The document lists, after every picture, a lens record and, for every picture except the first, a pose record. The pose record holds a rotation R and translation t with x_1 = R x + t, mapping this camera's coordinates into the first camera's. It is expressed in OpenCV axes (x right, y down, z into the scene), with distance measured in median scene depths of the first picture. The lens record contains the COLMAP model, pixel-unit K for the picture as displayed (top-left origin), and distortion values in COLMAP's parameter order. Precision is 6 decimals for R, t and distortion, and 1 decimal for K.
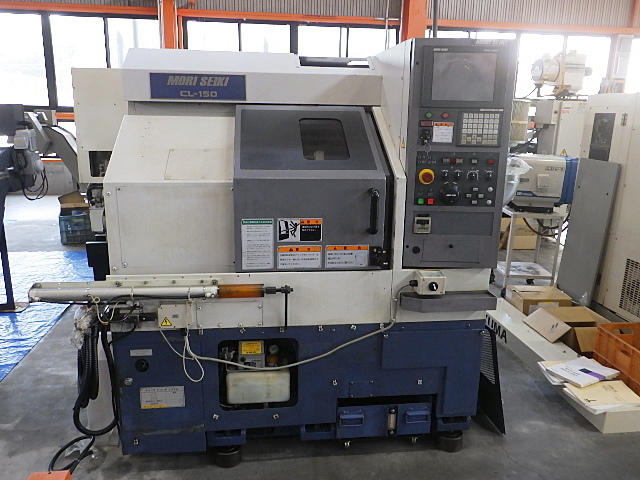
lens RADIAL K [[523.7, 0, 321.9], [0, 523.7, 242.8], [0, 0, 1]] dist [-0.007357, 0.008235]
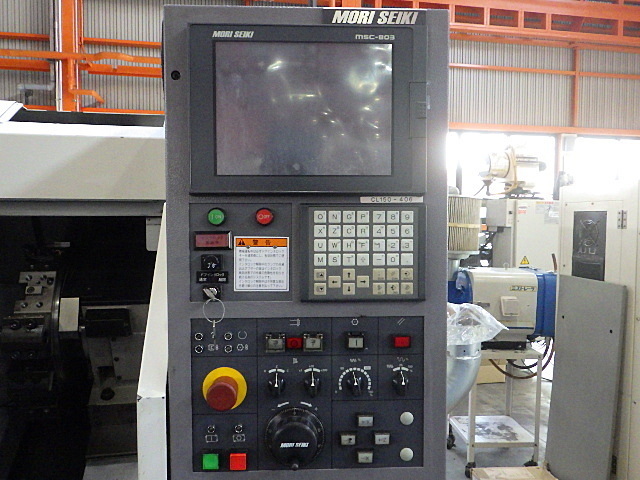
lens RADIAL K [[523.7, 0, 320.6], [0, 523.7, 244.2], [0, 0, 1]] dist [-0.007357, 0.008235]
pose [[0.996877, -0.021367, 0.076026, 0.139322], [0.035634, 0.980831, -0.191575, -0.088373], [-0.070475, 0.193686, 0.978529, 0.370165]]
